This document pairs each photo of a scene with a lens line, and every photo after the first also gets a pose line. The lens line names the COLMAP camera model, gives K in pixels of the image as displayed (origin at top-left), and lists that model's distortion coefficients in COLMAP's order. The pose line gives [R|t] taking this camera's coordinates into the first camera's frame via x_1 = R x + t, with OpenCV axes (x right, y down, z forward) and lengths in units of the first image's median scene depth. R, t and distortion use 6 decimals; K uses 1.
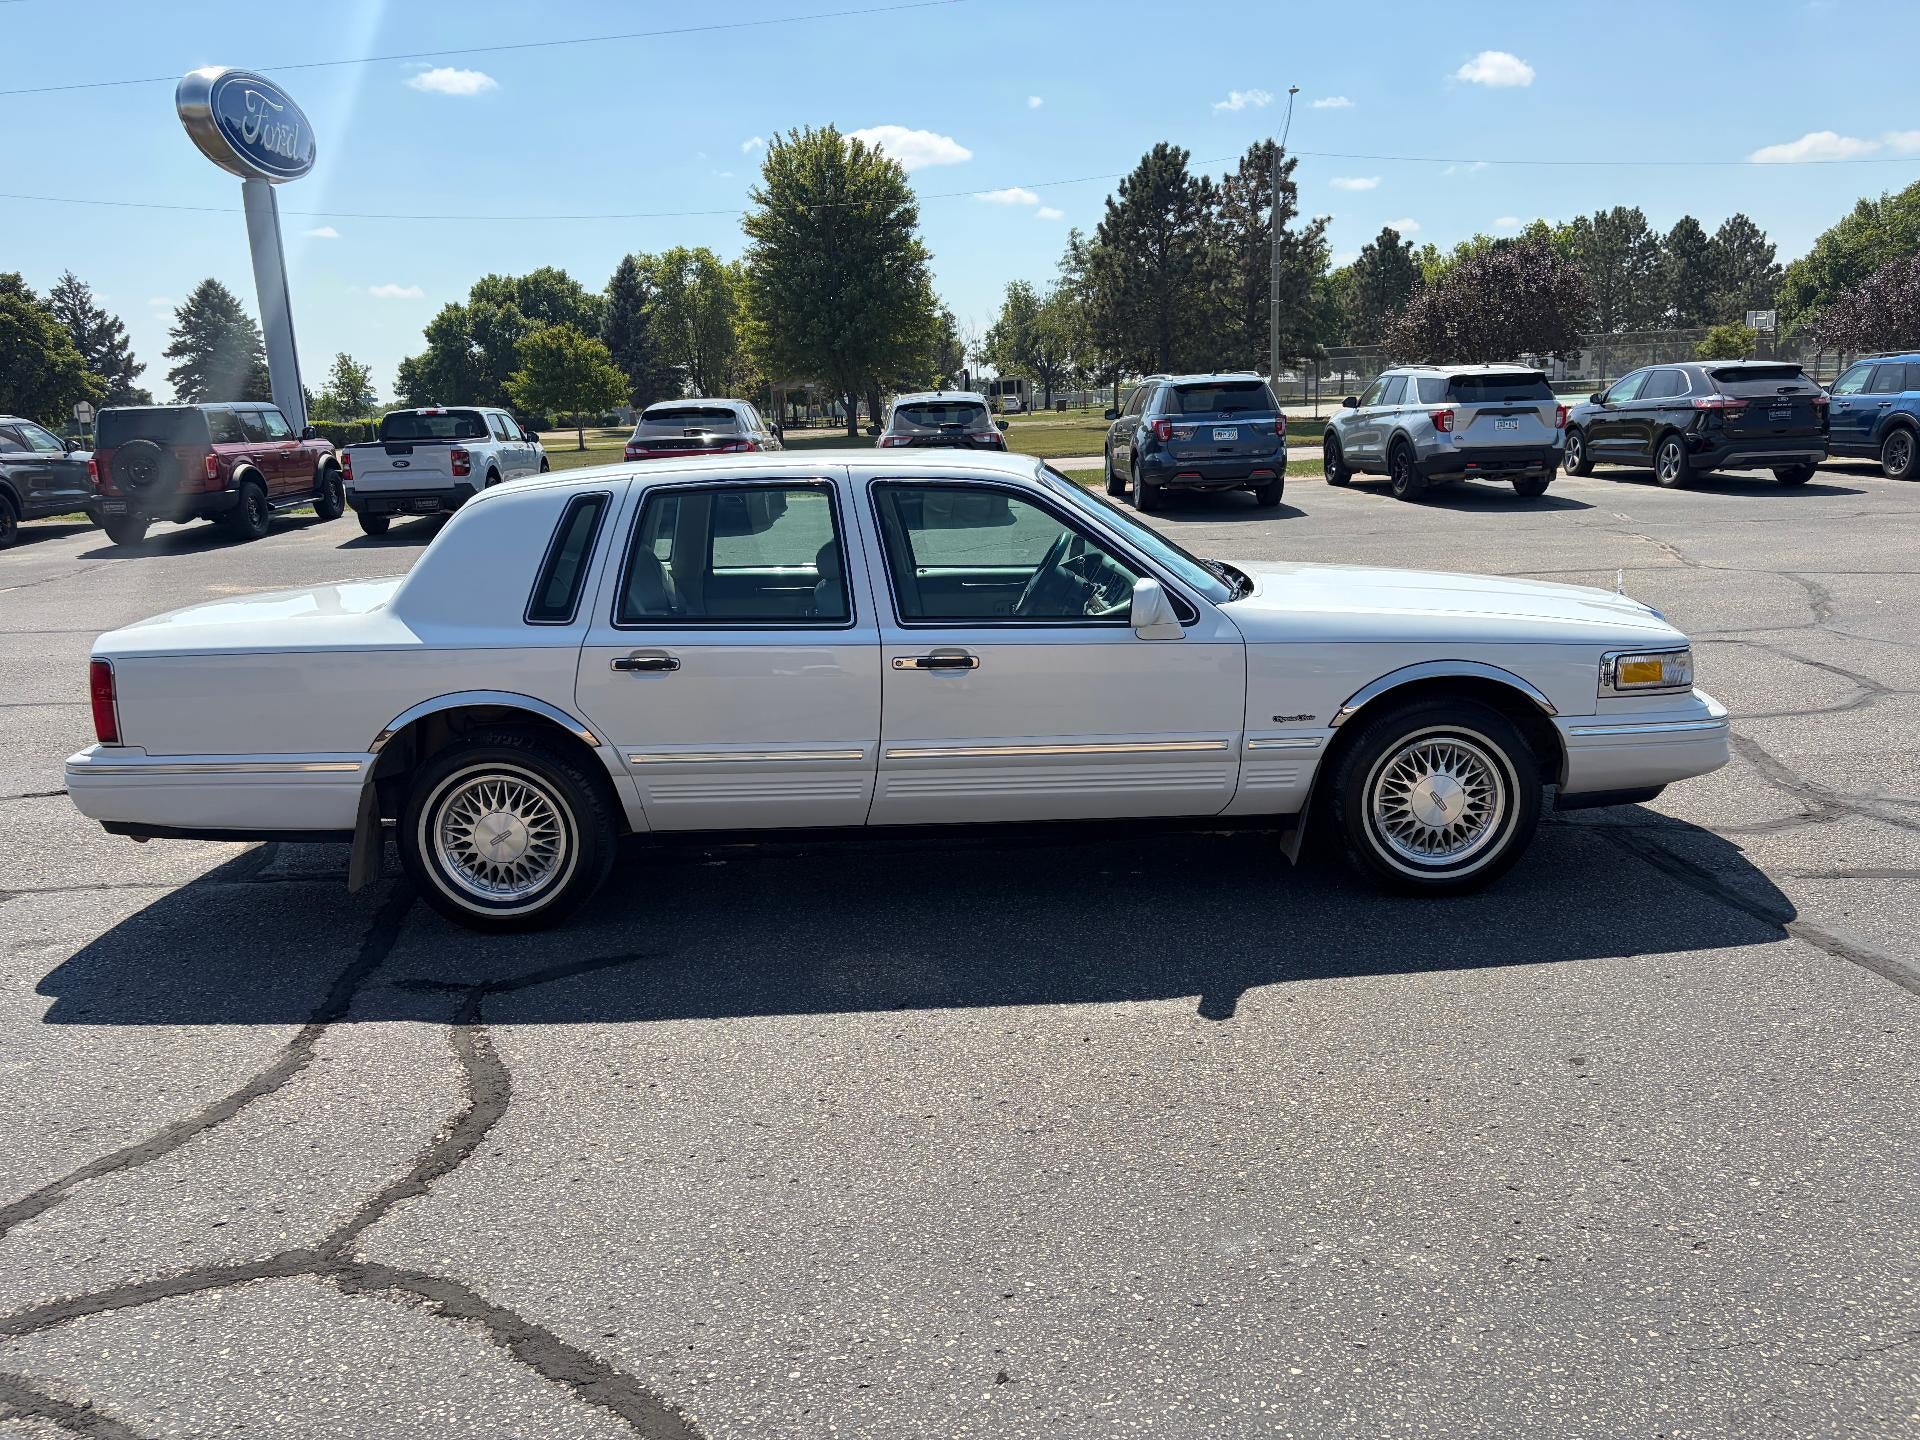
lens RADIAL K [[1451.9, 0, 946.1], [0, 1451.9, 707.9], [0, 0, 1]] dist [0.044808, -0.044198]
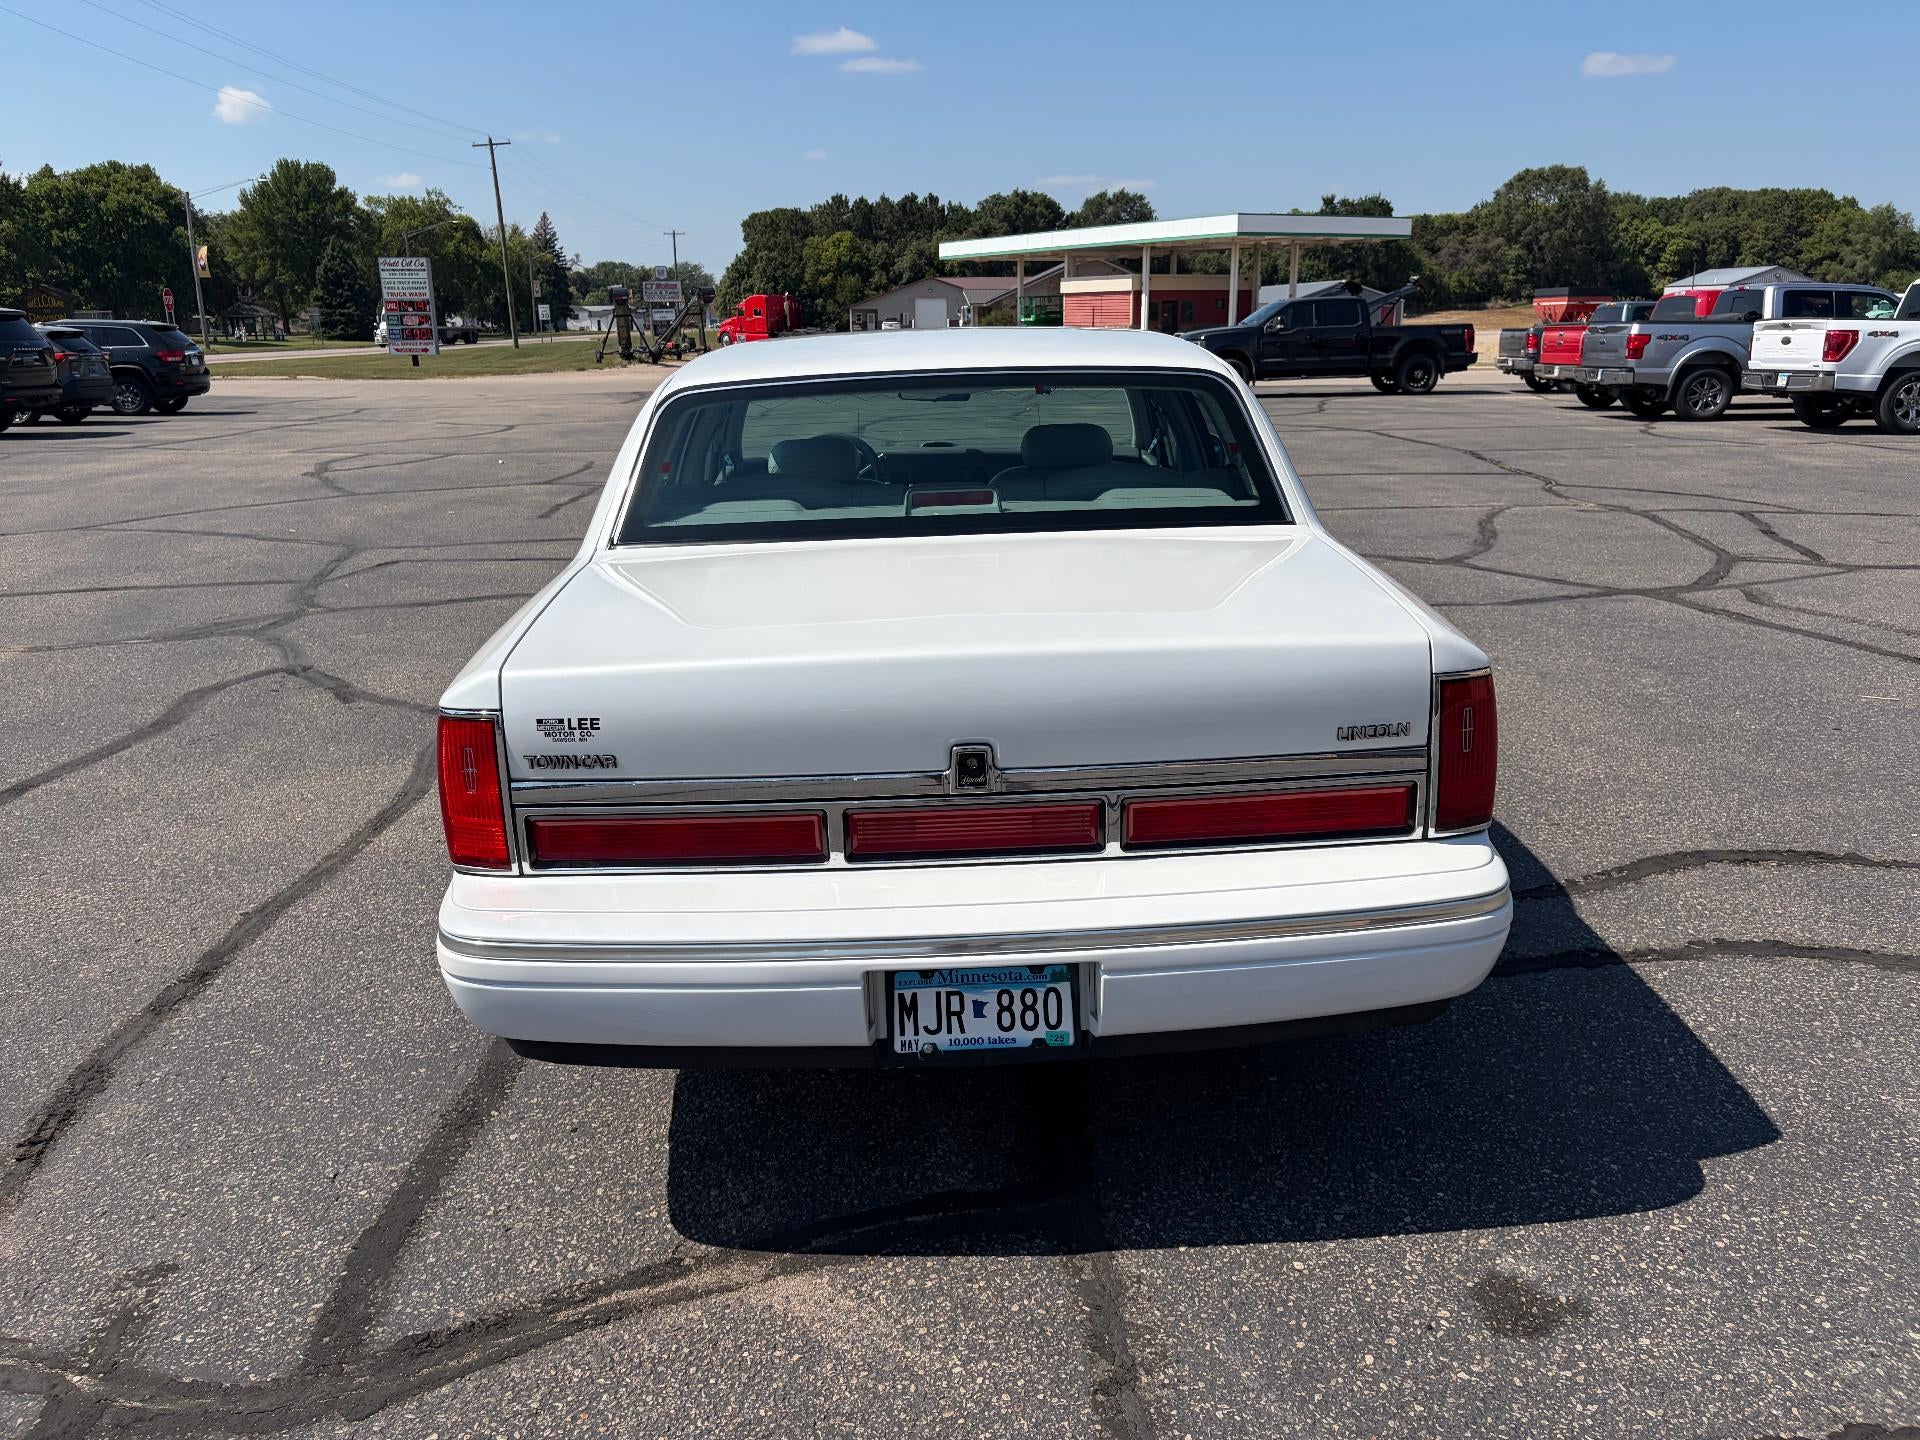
lens RADIAL K [[1451.4, 0, 960.0], [0, 1451.4, 720.0], [0, 0, 1]] dist [0.053071, -0.046107]
pose [[-0.024599, -0.227456, 0.973478, -0.247050], [0.218056, 0.949105, 0.227271, -0.039886], [-0.975626, 0.217863, 0.026251, 0.266415]]
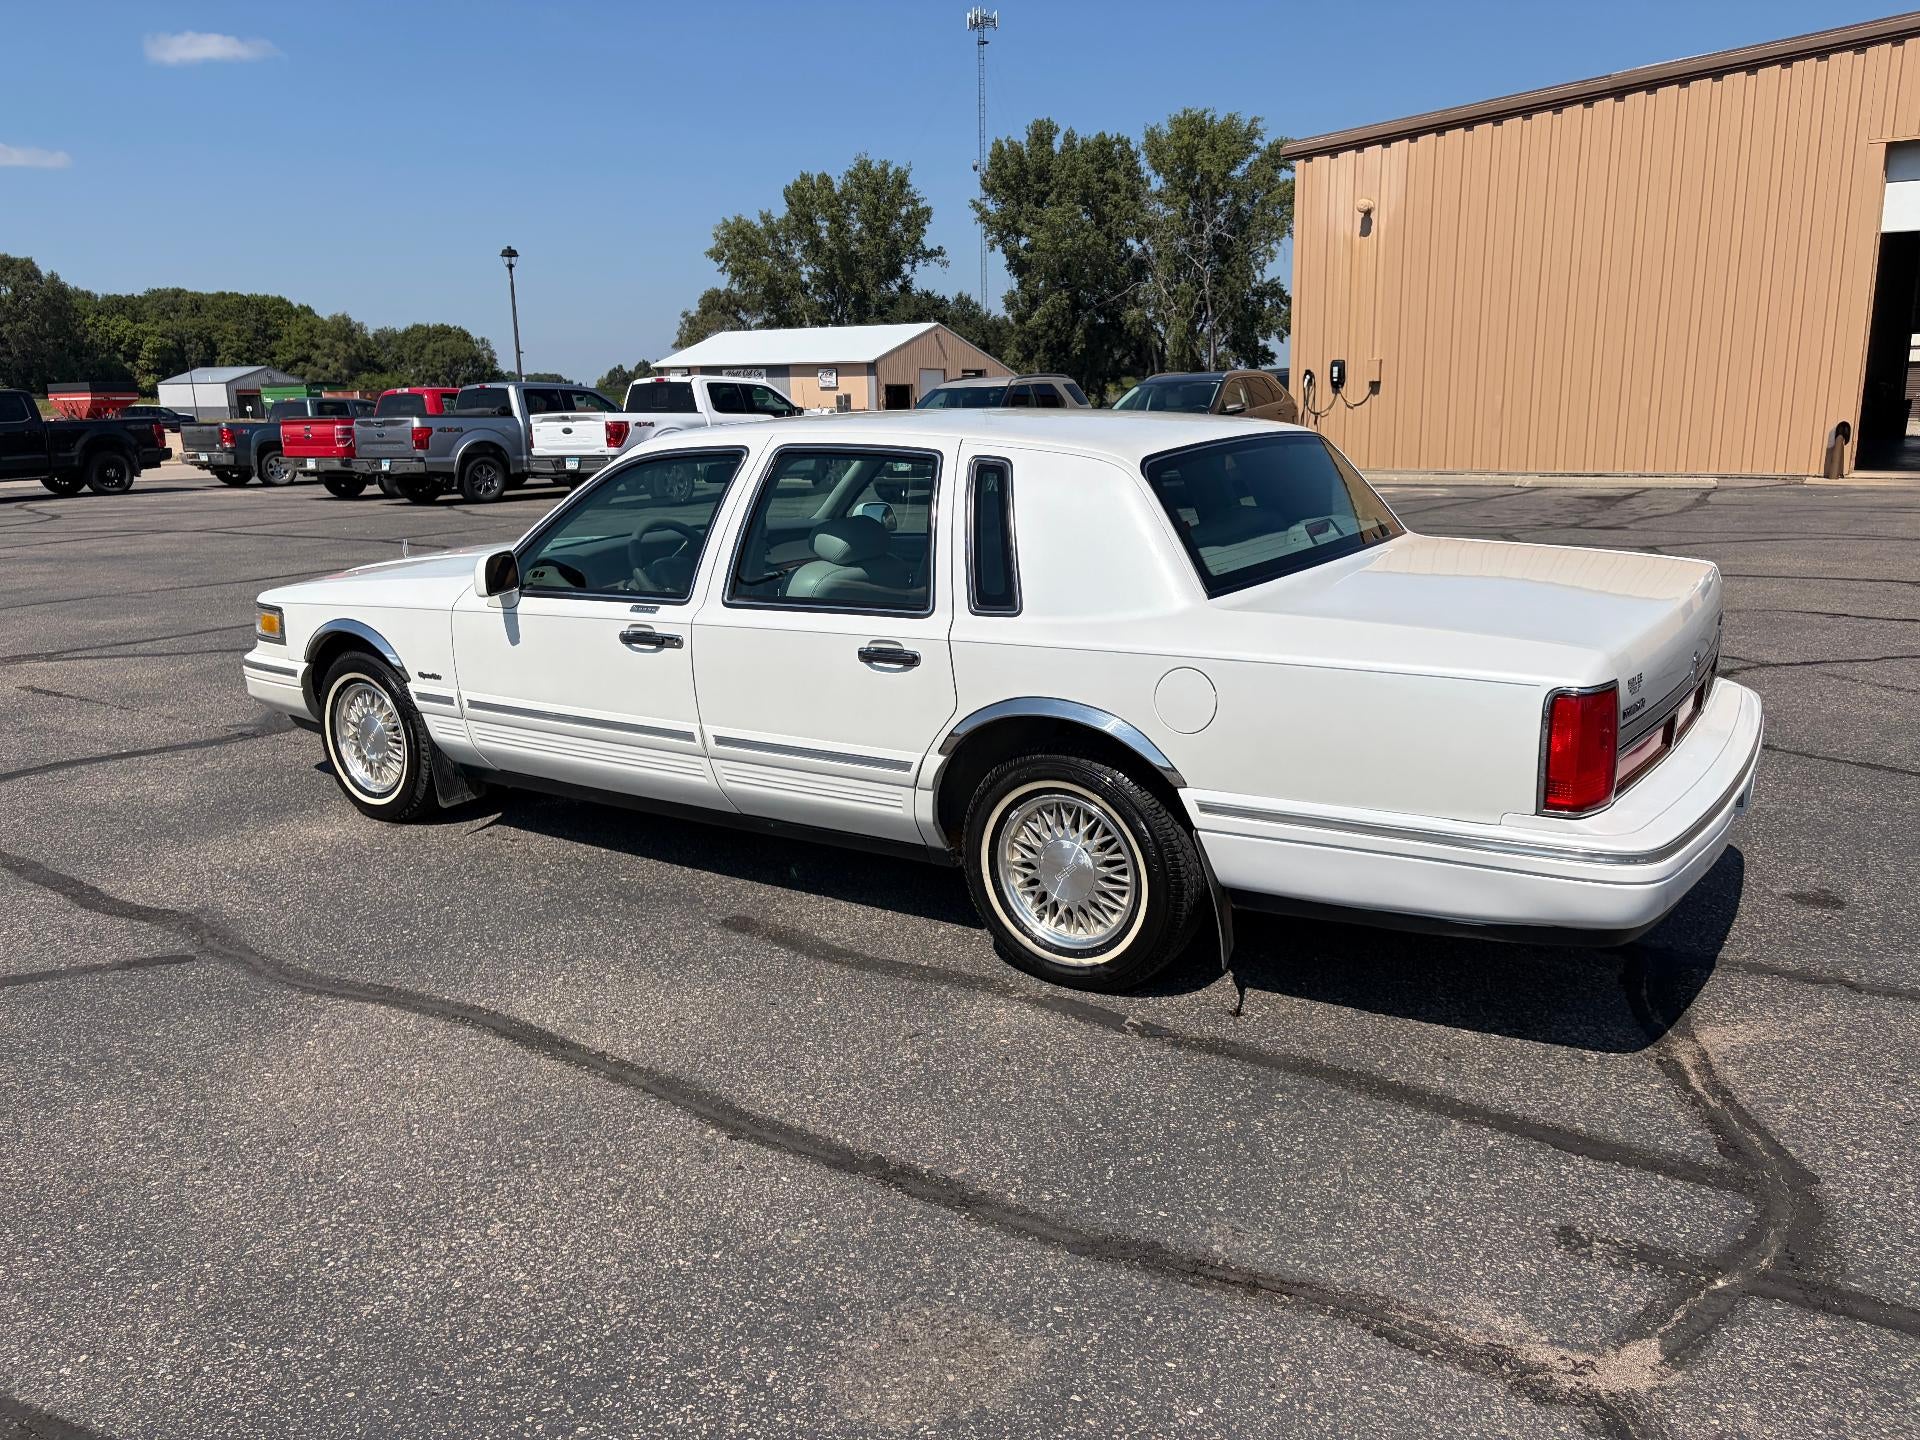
lens RADIAL K [[1449.7, 0, 960.0], [0, 1449.7, 720.0], [0, 0, 1]] dist [0.046091, -0.047410]
pose [[-0.826155, -0.072285, 0.558787, -0.162586], [0.162703, 0.918882, 0.359421, -0.084323], [-0.539440, 0.387854, -0.747378, 0.456724]]
